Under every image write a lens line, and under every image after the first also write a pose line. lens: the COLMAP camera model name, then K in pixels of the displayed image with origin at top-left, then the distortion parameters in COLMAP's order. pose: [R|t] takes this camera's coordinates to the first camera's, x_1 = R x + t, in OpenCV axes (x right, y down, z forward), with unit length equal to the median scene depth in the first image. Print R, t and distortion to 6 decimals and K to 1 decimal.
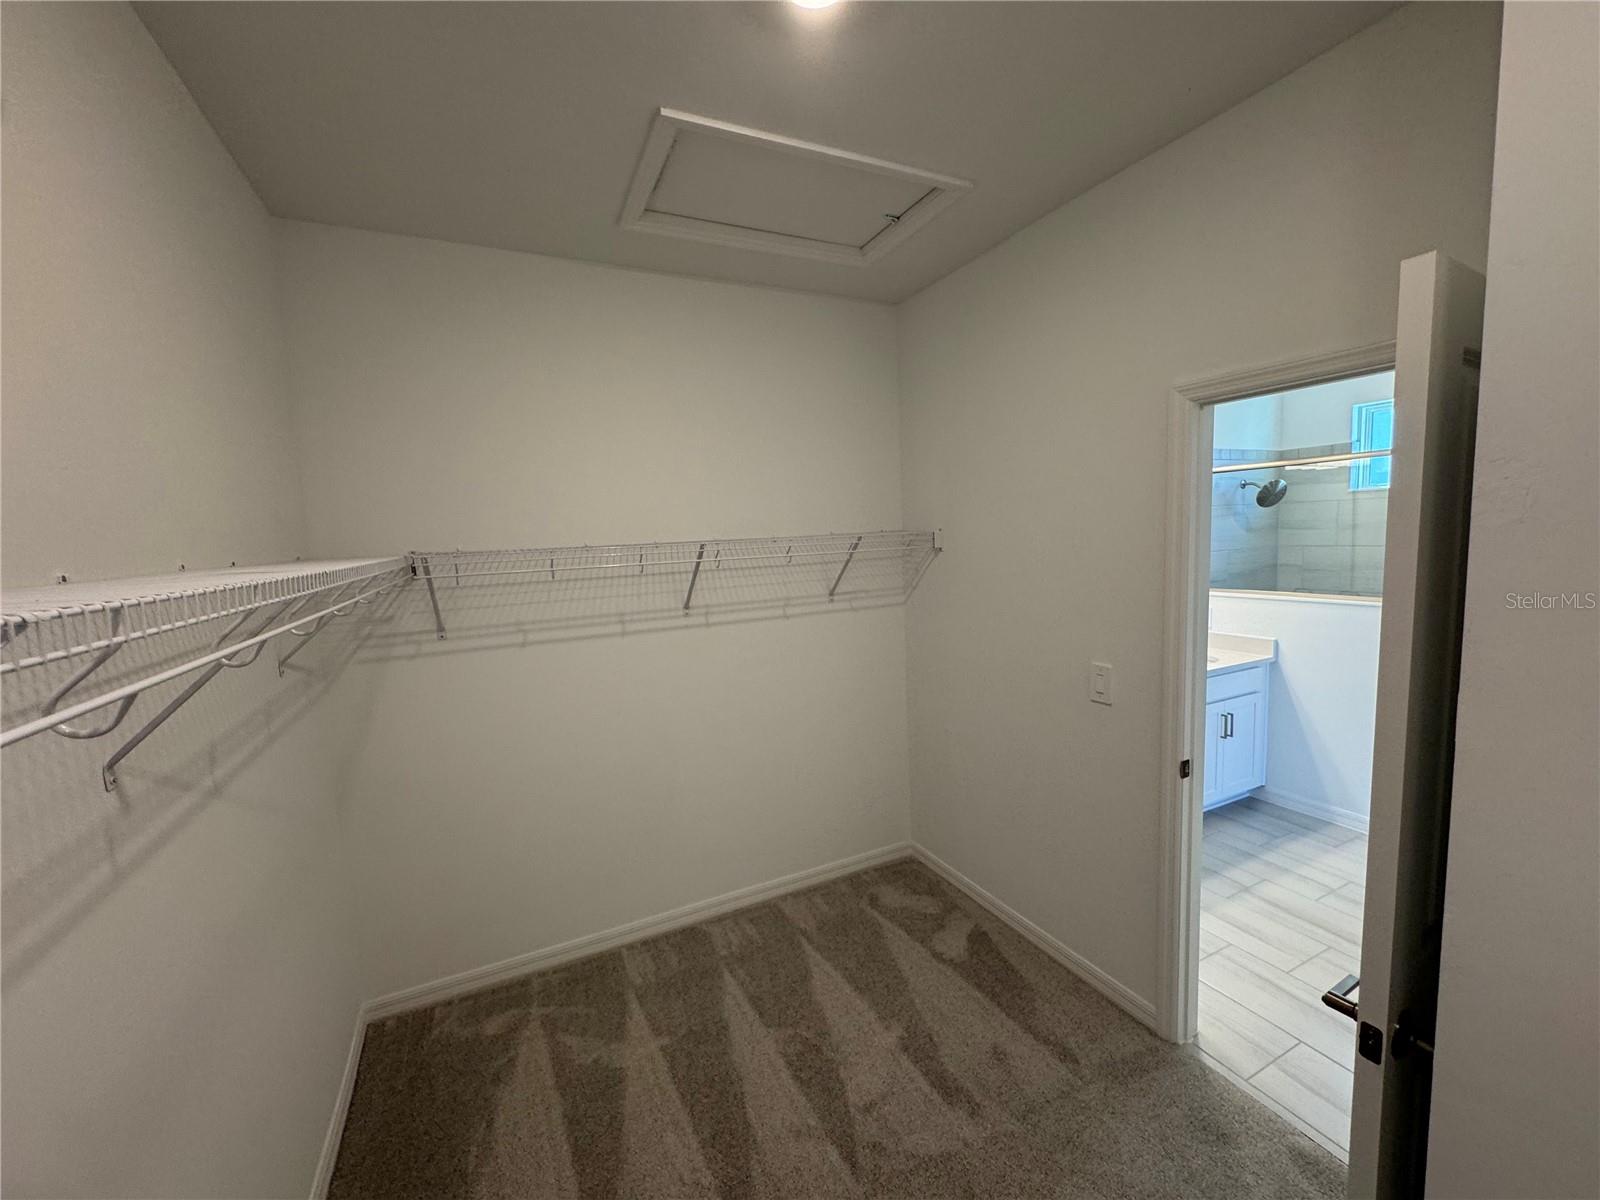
lens RADIAL K [[646.6, 0, 802.4], [0, 646.6, 595.5], [0, 0, 1]] dist [0.000914, -0.000452]
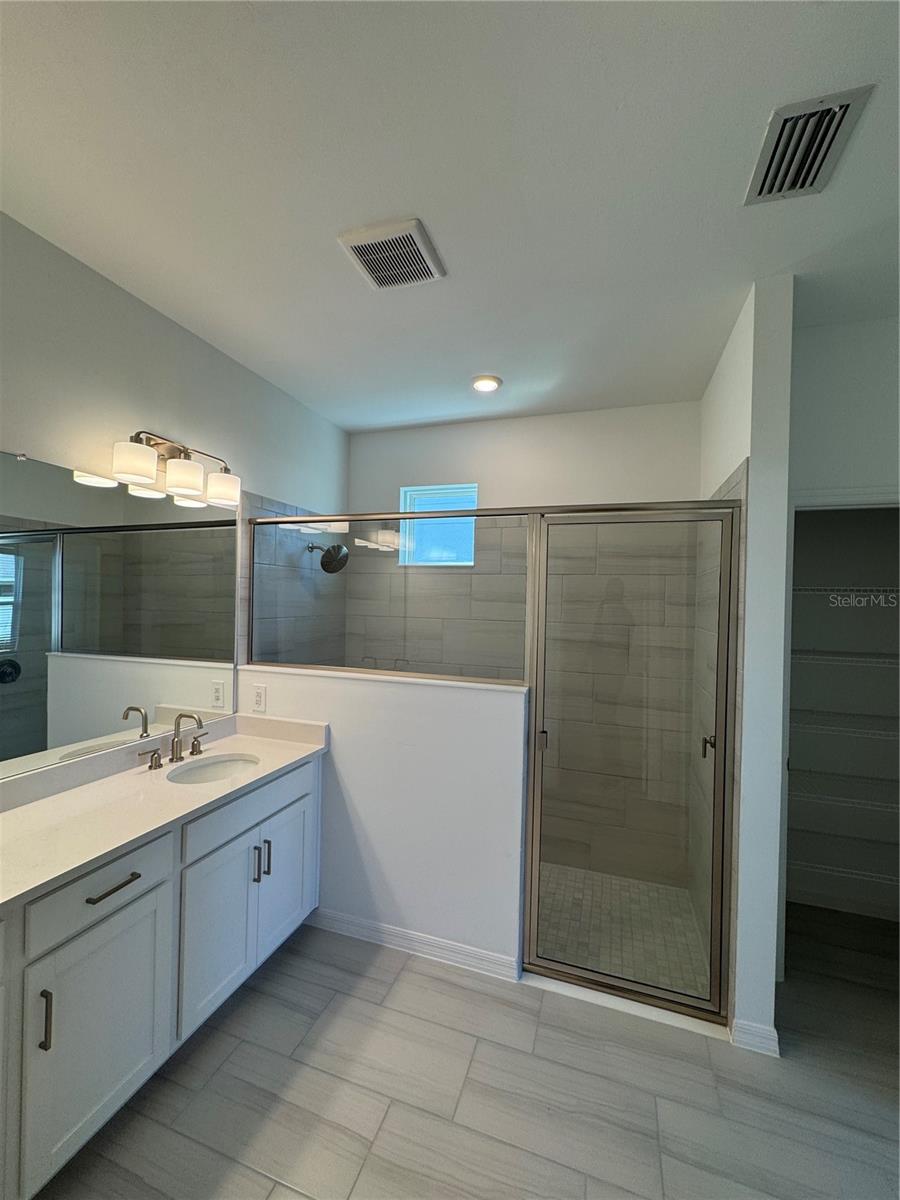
lens RADIAL K [[485.0, 0, 456.0], [0, 485.0, 601.9], [0, 0, 1]] dist [0.000914, -0.000452]
pose [[0.704030, 0.049614, 0.708435, 0.390698], [0.023513, 0.995381, -0.093077, -0.027035], [-0.709781, 0.082186, 0.699612, 0.425162]]
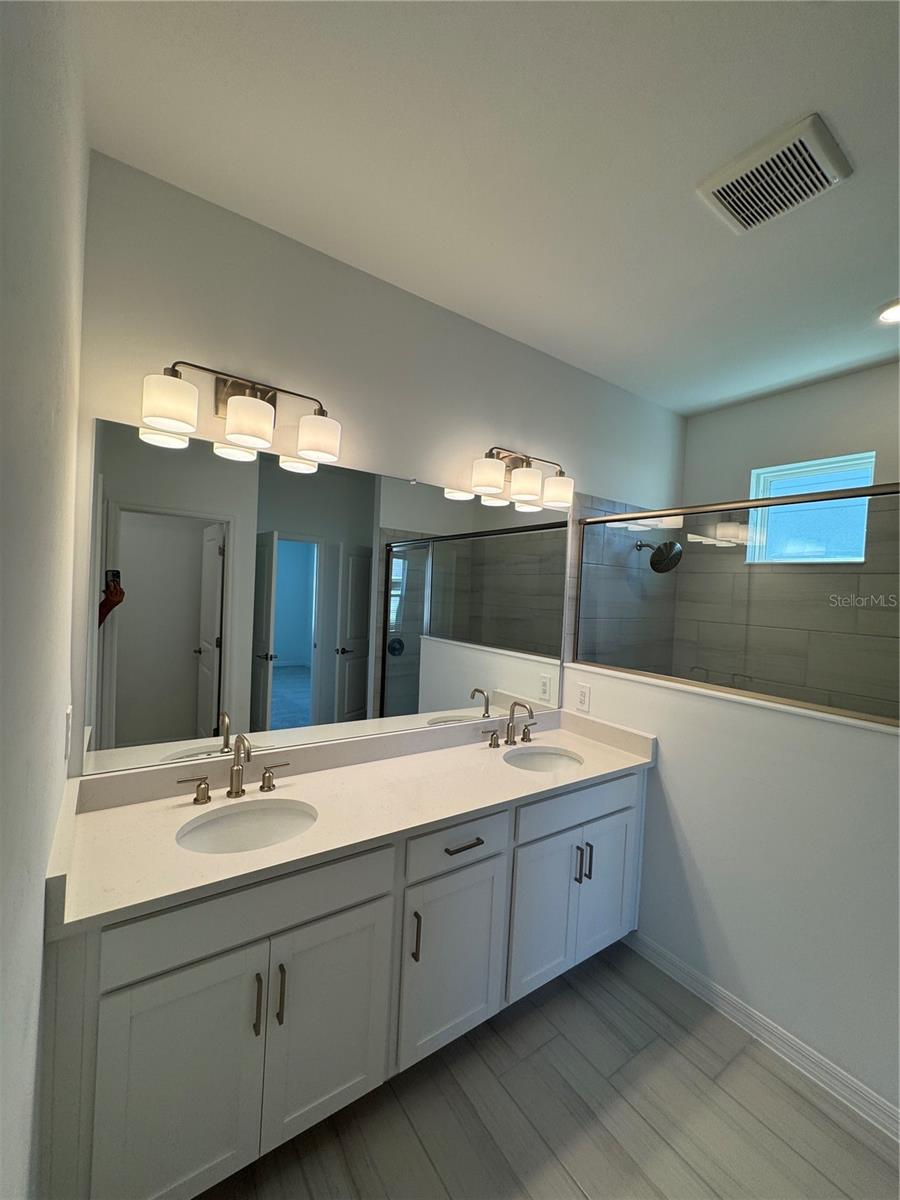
lens RADIAL K [[485.0, 0, 449.4], [0, 485.0, 604.0], [0, 0, 1]] dist [0.000914, -0.000452]
pose [[0.984604, 0.081291, 0.154748, 0.383795], [-0.070604, 0.994804, -0.073355, -0.029591], [-0.159907, 0.061300, 0.985227, 0.456542]]
